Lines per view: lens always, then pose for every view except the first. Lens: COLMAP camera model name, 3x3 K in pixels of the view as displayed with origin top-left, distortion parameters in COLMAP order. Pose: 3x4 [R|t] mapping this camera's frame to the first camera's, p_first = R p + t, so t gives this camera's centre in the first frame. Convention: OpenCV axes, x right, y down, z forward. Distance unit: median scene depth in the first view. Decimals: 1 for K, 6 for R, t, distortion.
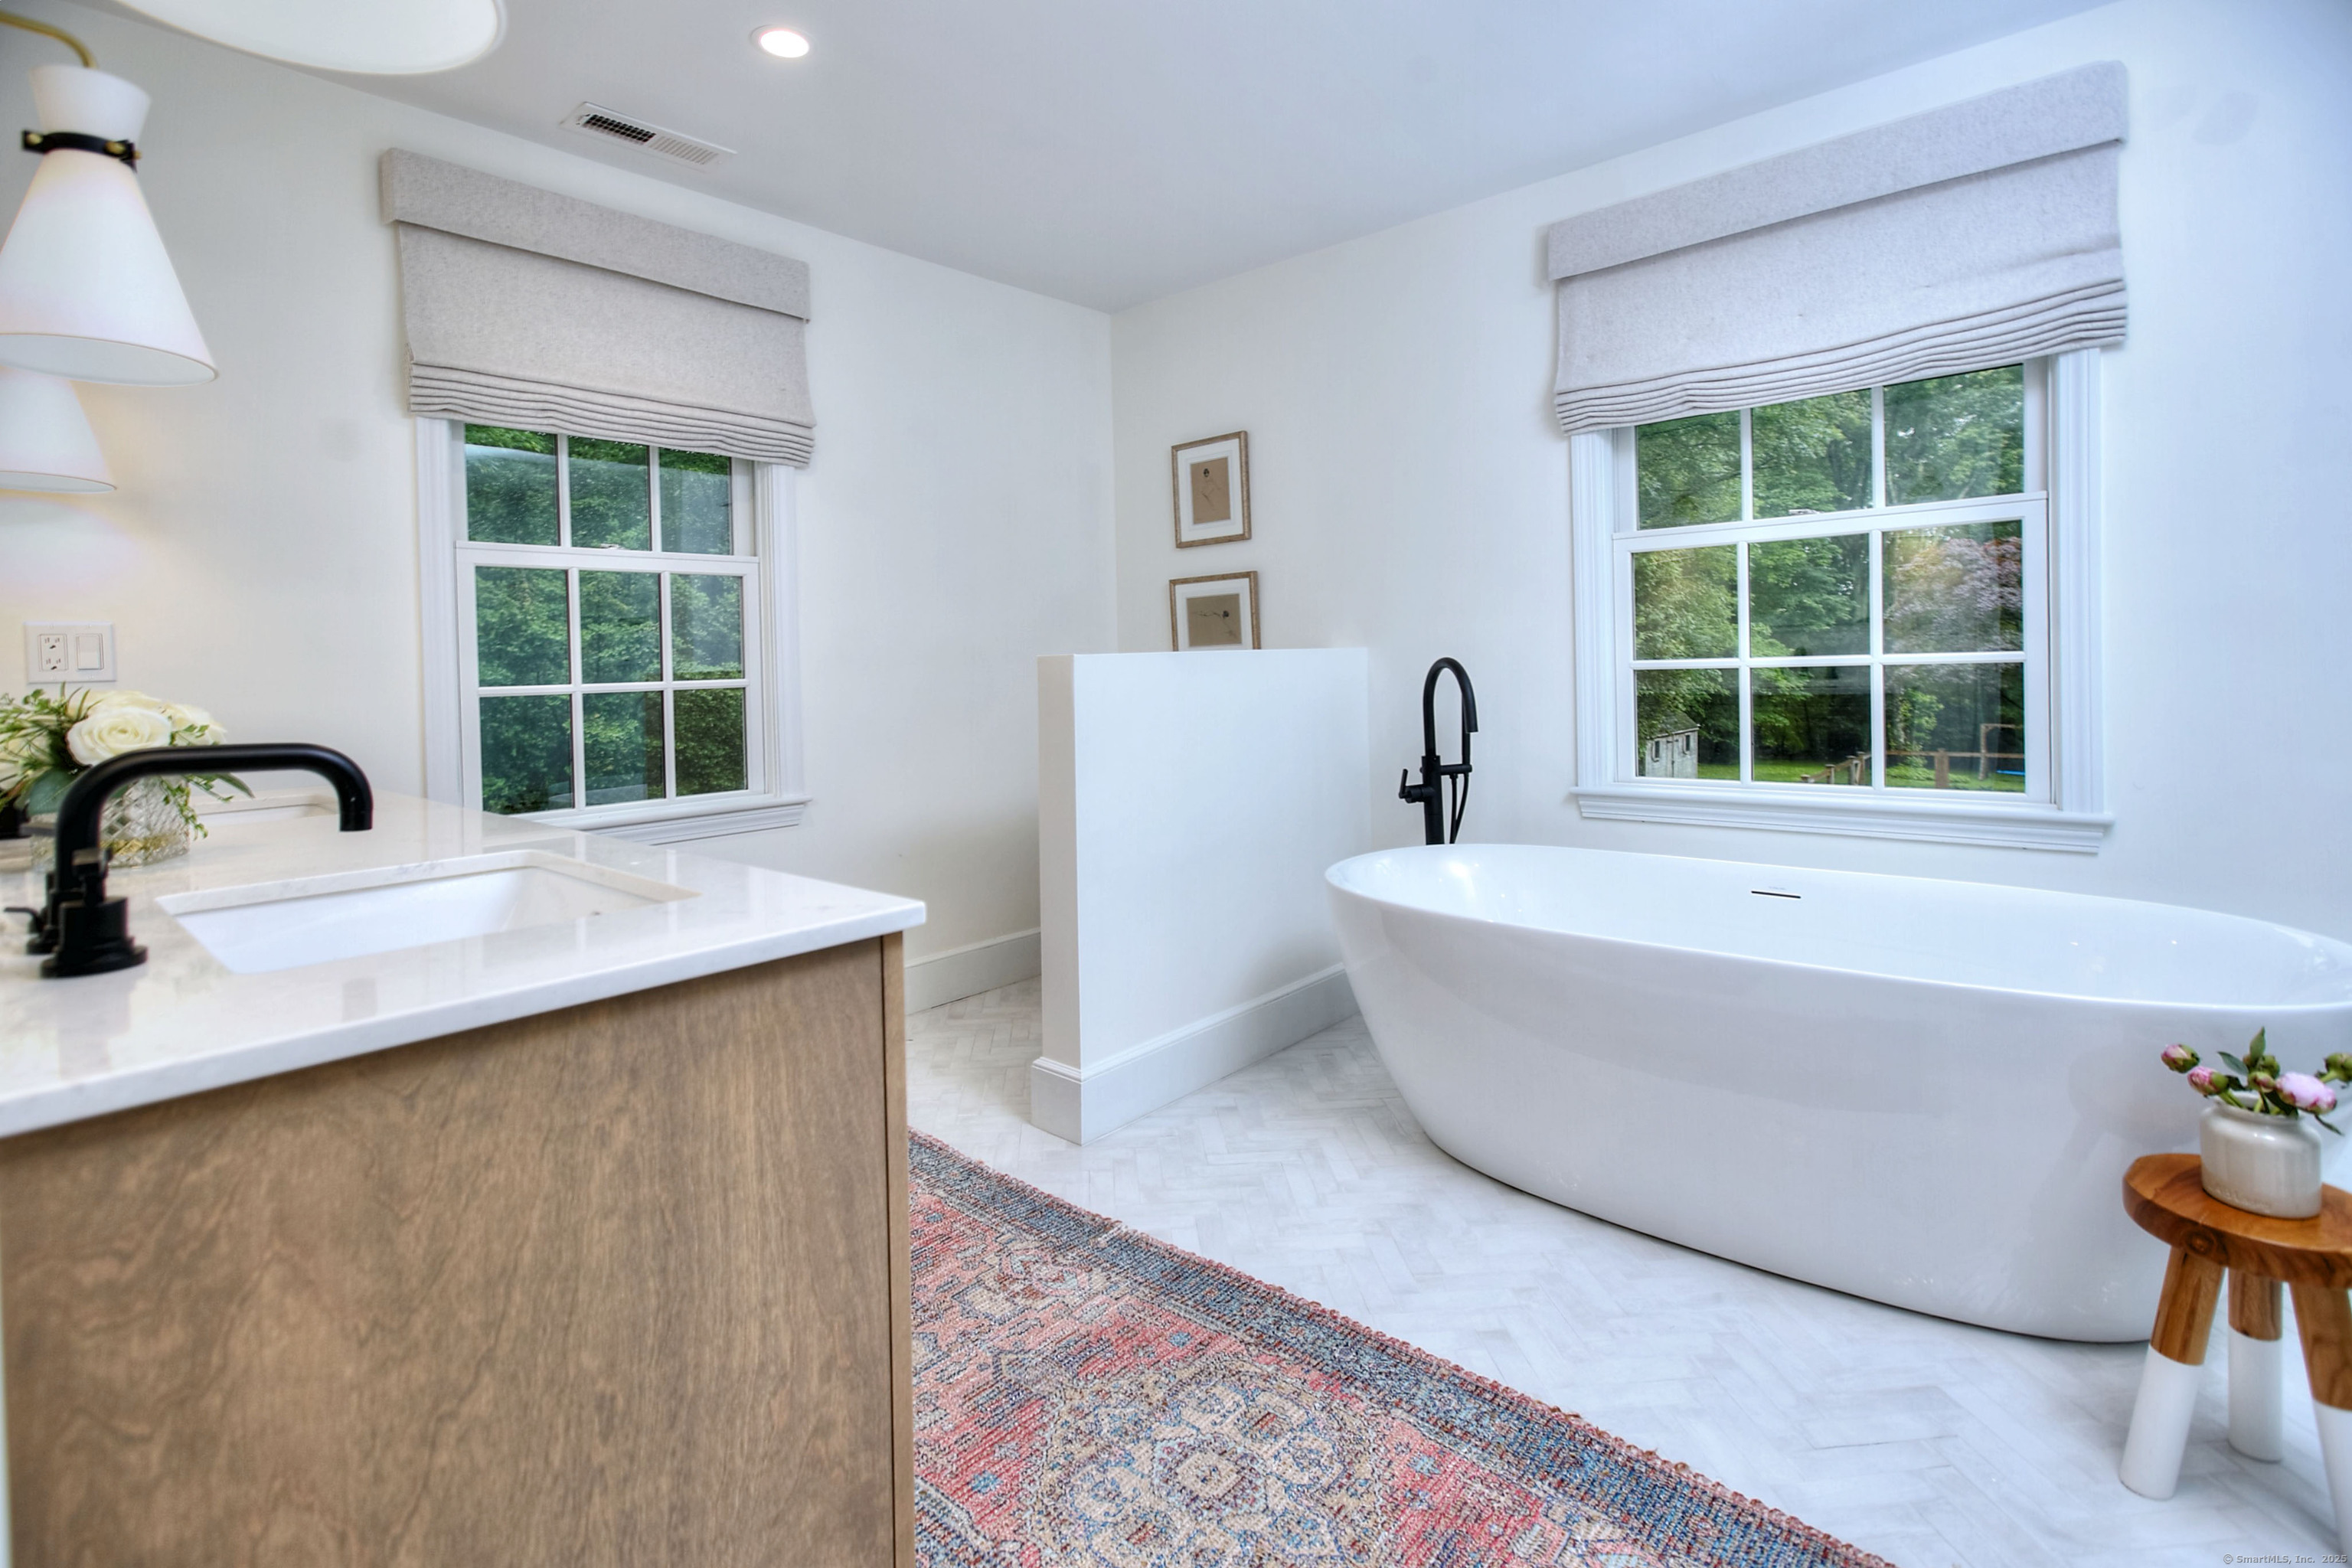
lens RADIAL K [[1075.4, 0, 1188.1], [0, 1075.4, 729.6], [0, 0, 1]] dist [-0.054534, 0.031855]
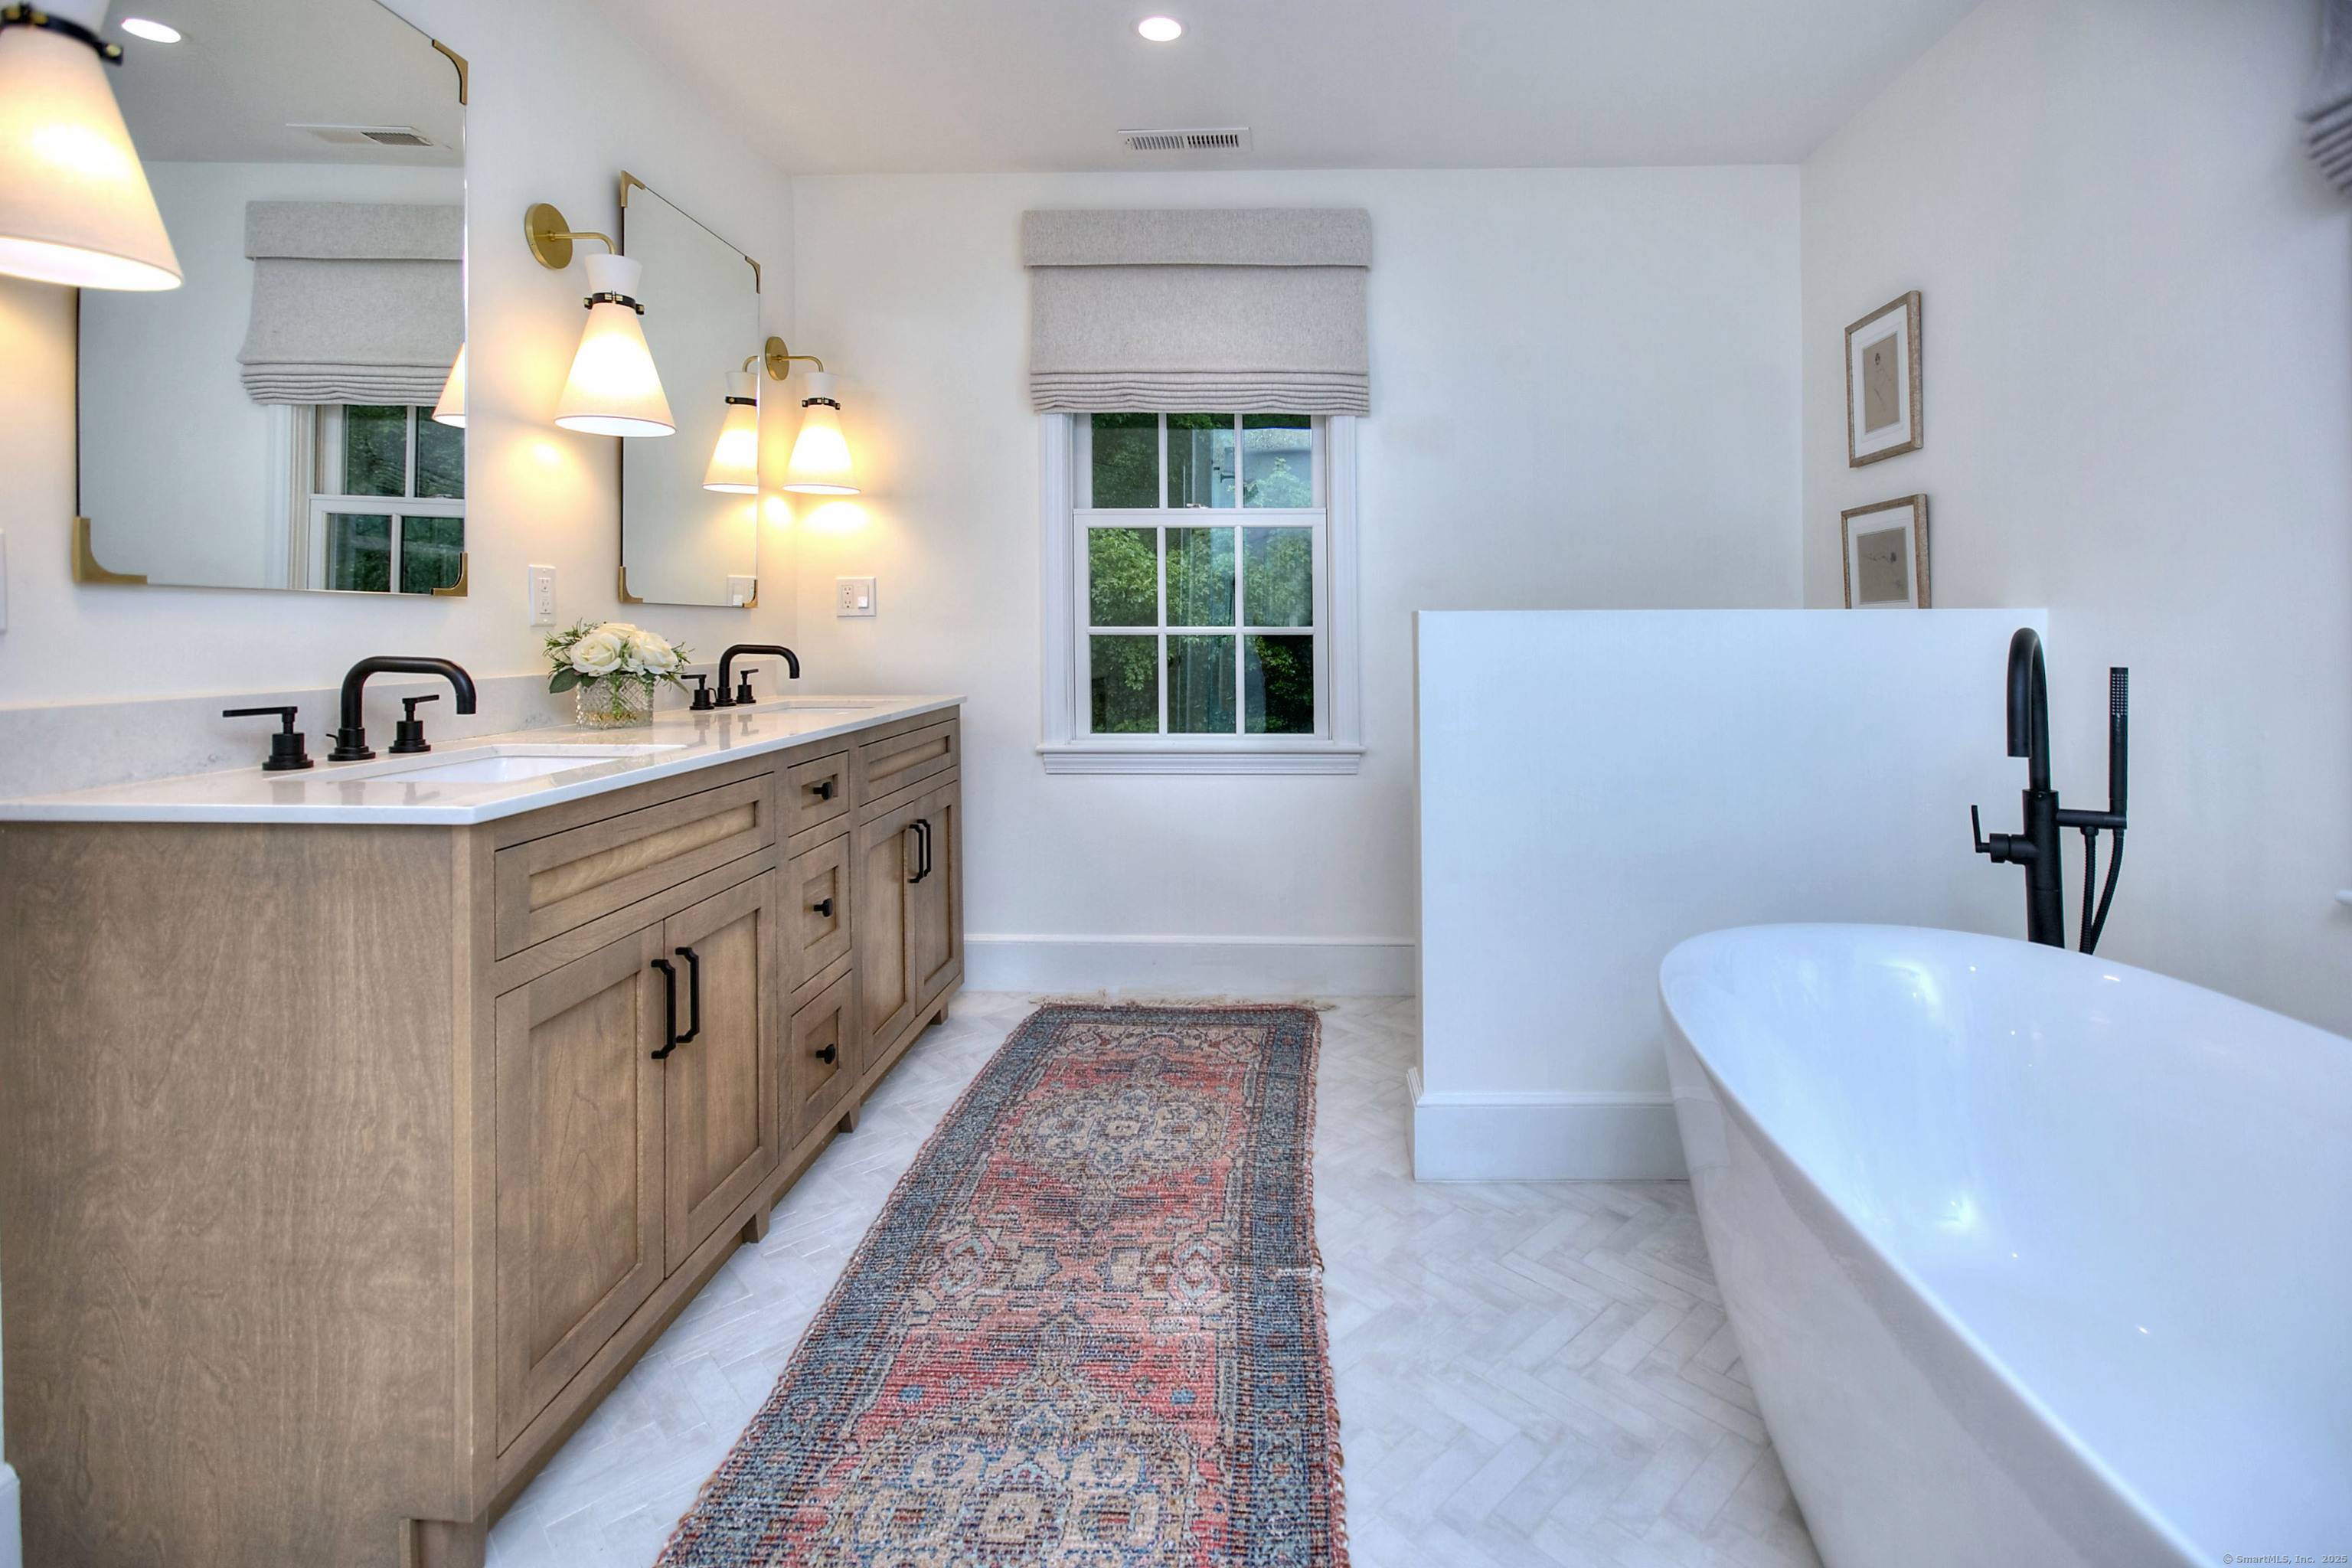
lens RADIAL K [[1117.6, 0, 1179.5], [0, 1117.6, 686.0], [0, 0, 1]] dist [-0.059756, 0.036811]
pose [[0.638659, 0.069225, -0.766370, 0.623259], [-0.064101, 0.997270, 0.036663, -0.041819], [0.766815, 0.025710, 0.641353, 0.388495]]
